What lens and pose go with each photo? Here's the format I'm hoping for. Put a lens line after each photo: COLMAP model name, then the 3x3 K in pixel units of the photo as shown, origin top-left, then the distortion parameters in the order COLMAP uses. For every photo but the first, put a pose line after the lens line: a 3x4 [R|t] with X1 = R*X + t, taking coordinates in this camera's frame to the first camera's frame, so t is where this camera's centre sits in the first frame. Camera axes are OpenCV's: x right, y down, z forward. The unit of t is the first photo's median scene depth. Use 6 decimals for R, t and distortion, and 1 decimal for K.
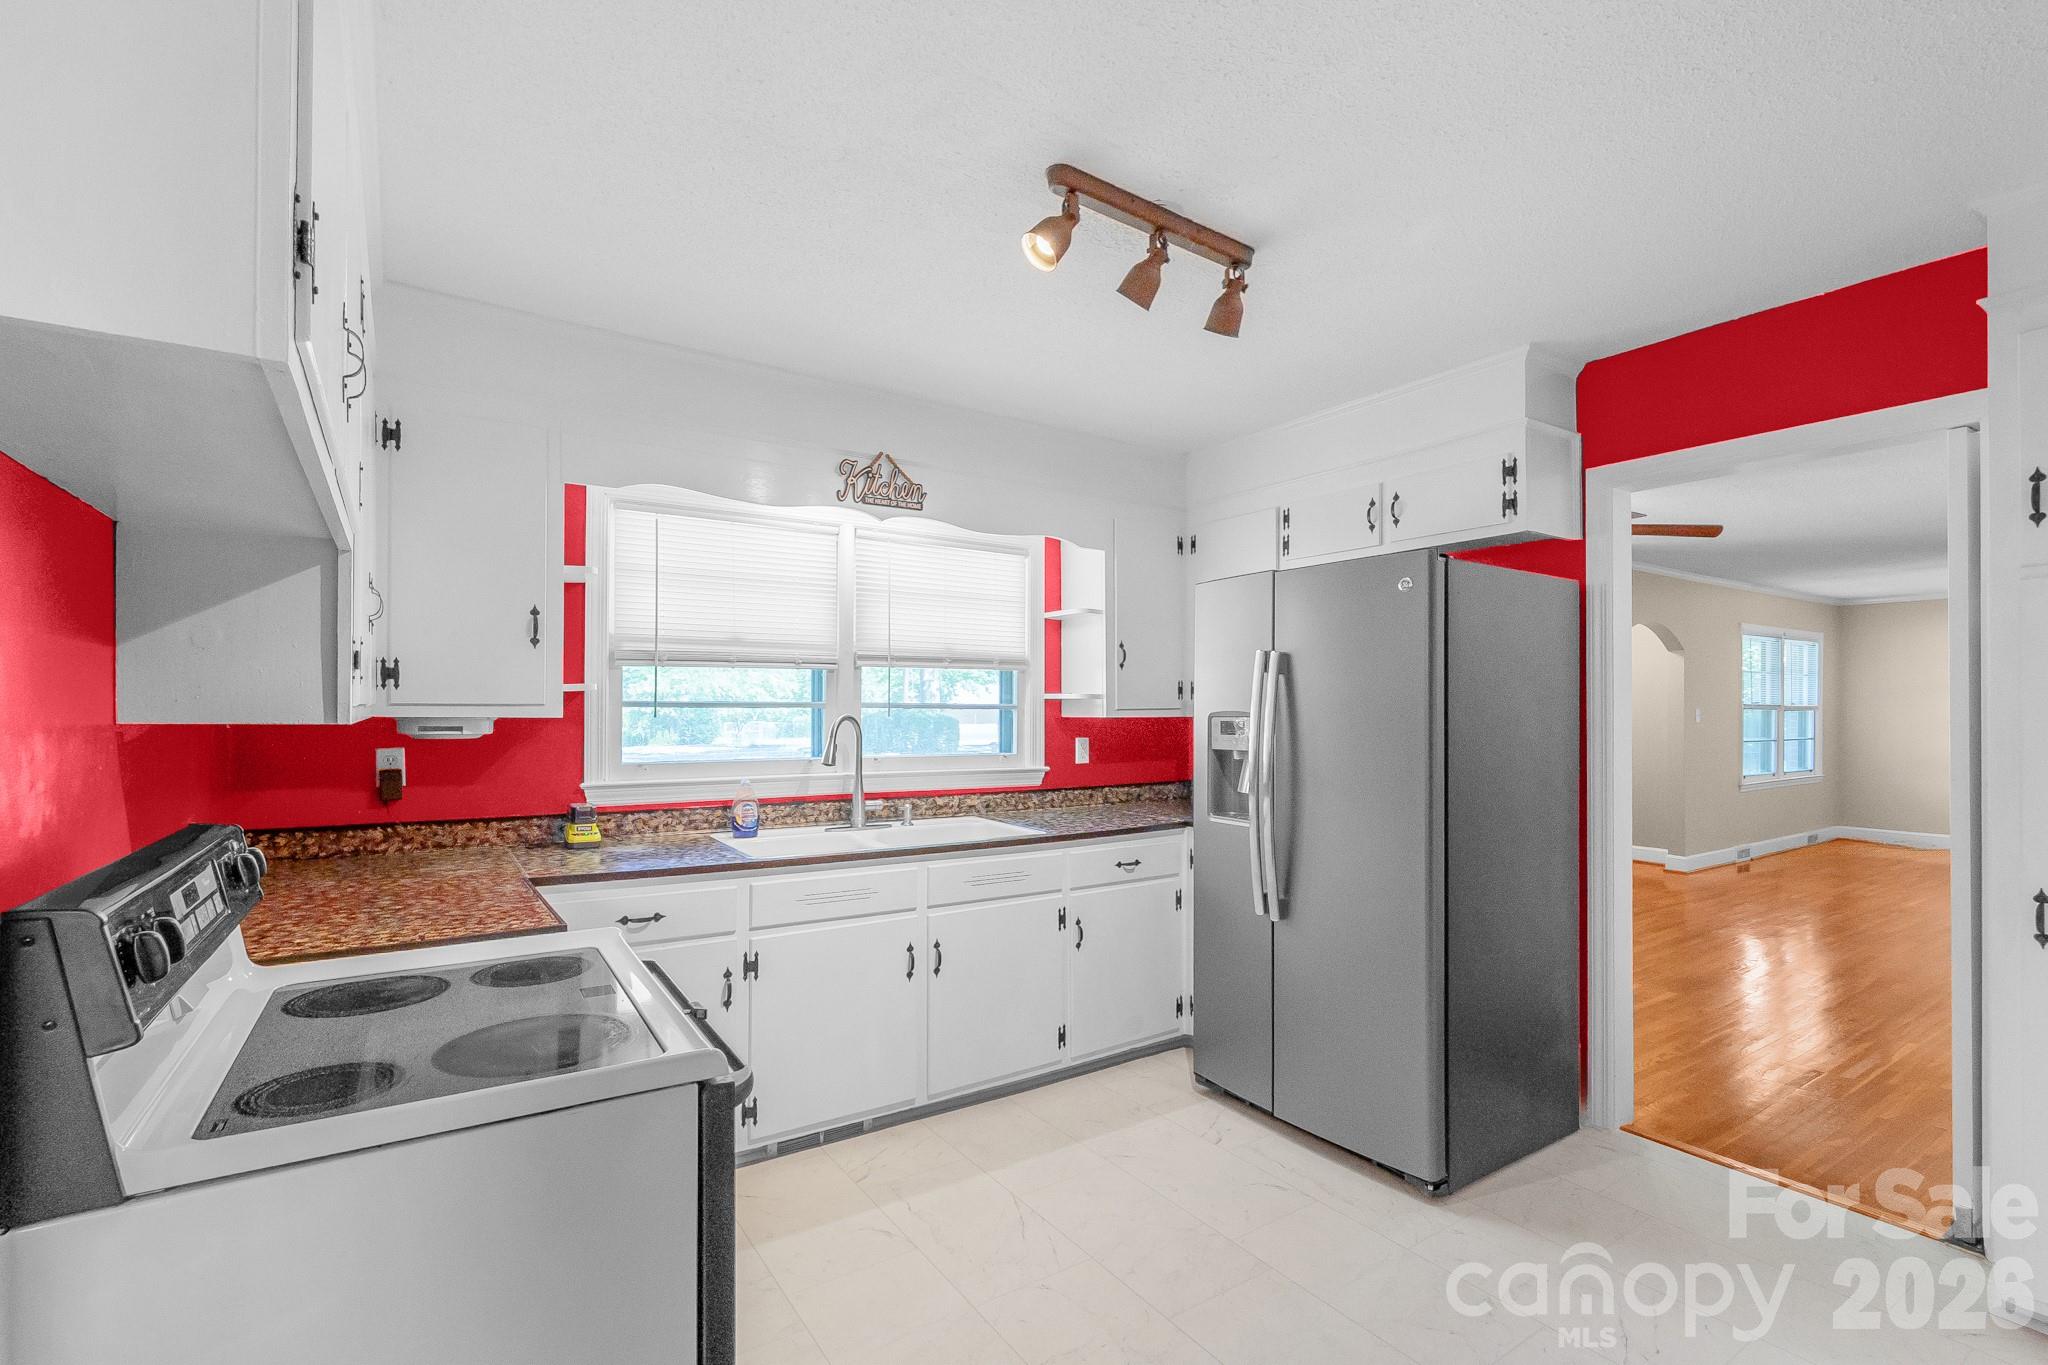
lens RADIAL K [[931.6, 0, 1015.7], [0, 931.6, 700.7], [0, 0, 1]] dist [0.005515, -0.000990]
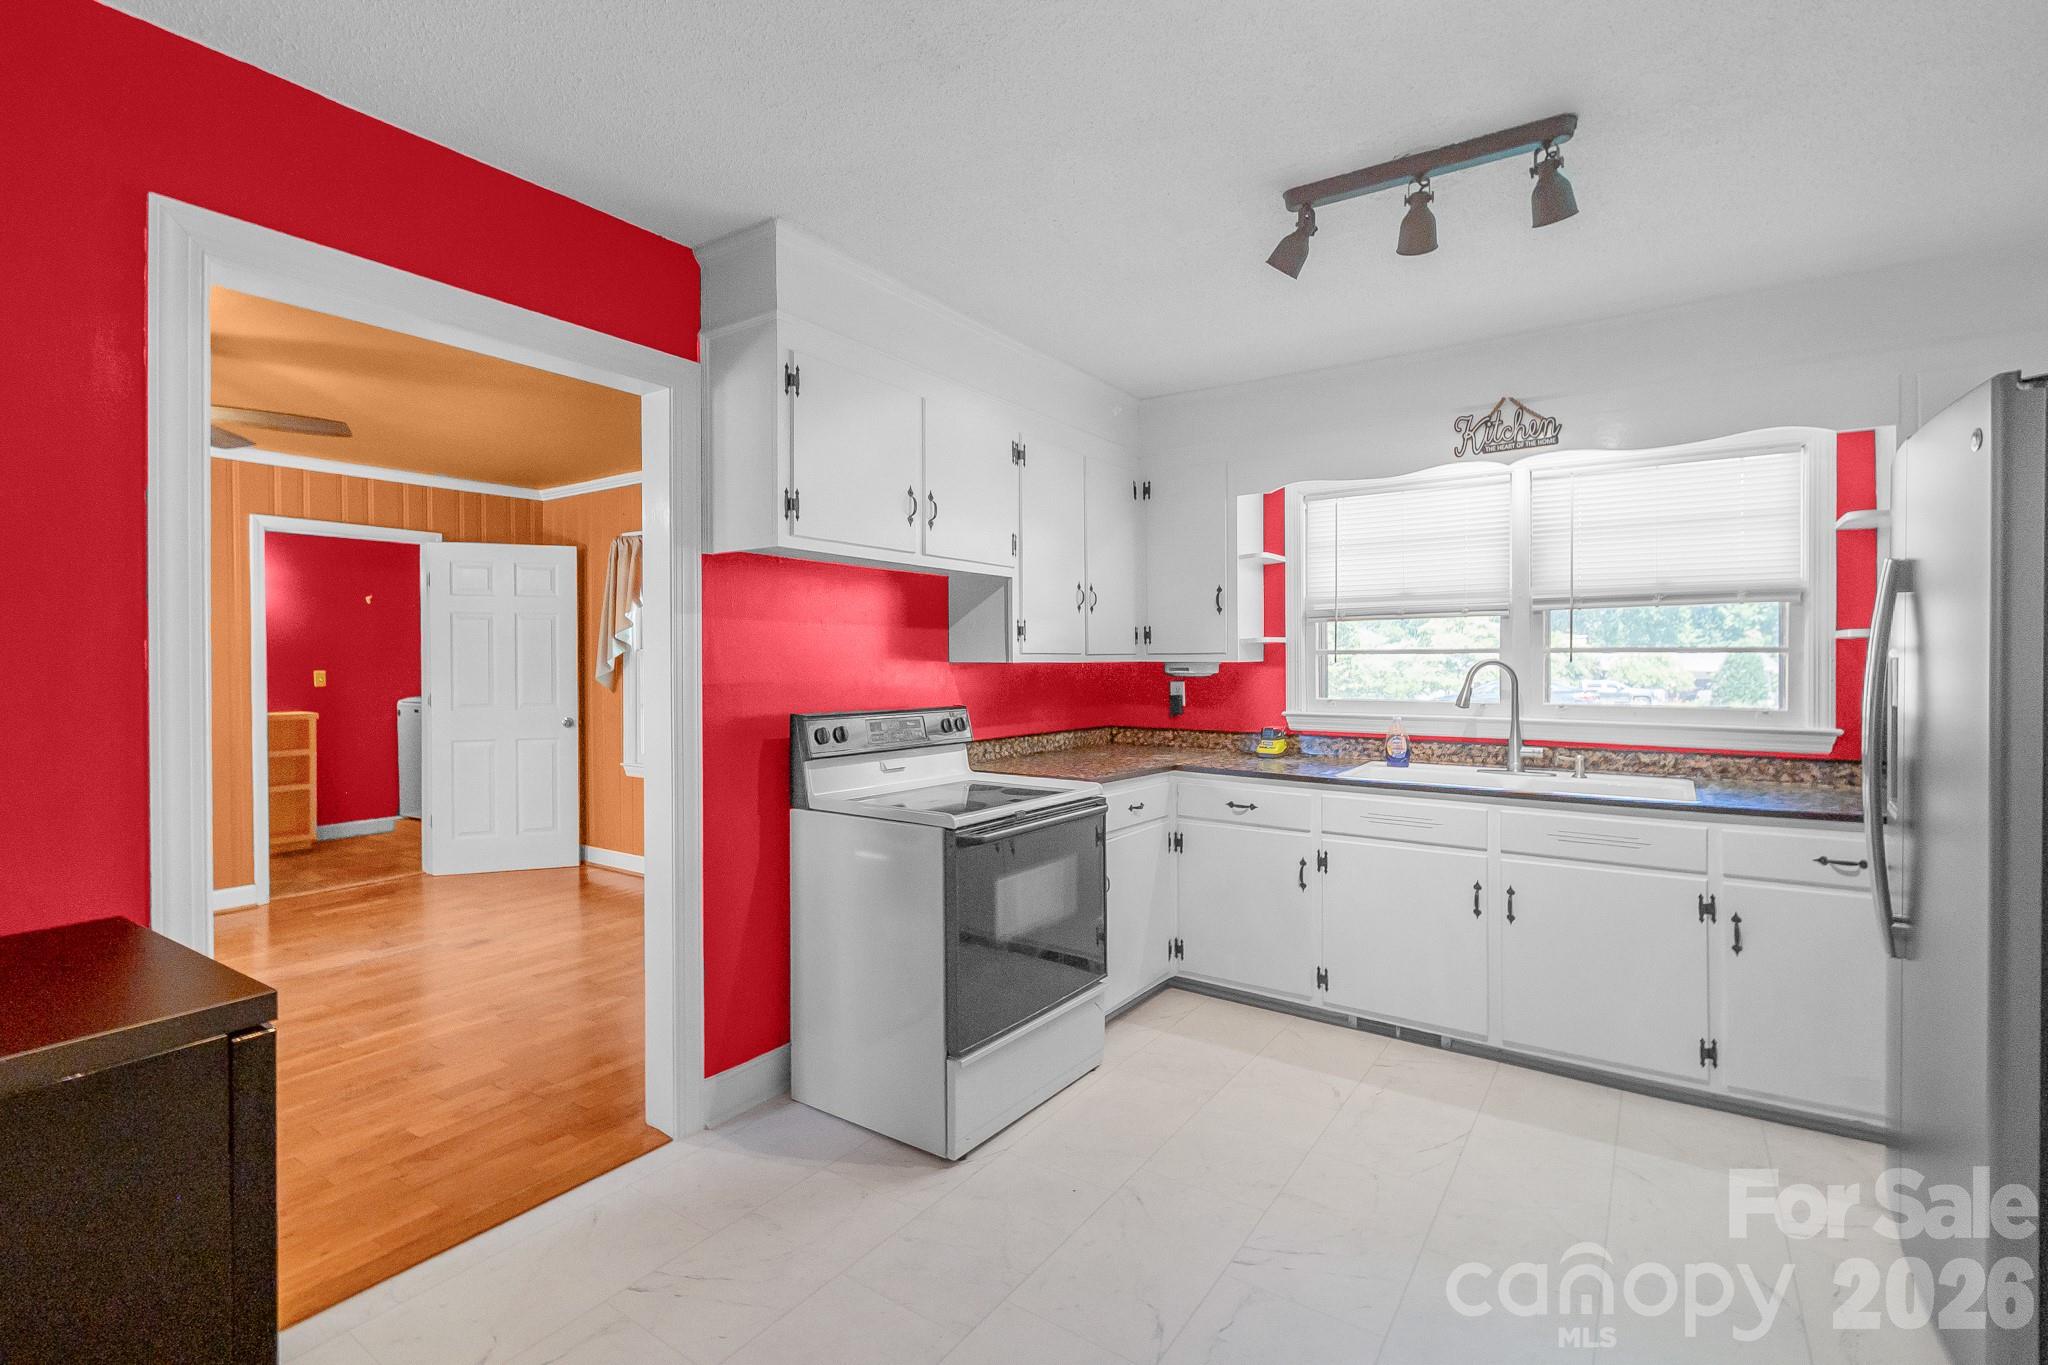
lens RADIAL K [[931.6, 0, 1003.1], [0, 931.6, 665.3], [0, 0, 1]] dist [0.005515, -0.000990]
pose [[0.349239, 0.000633, -0.937033, 0.615324], [0.012493, 0.999908, 0.005332, 0.009220], [0.936950, -0.013568, 0.349199, 0.143582]]
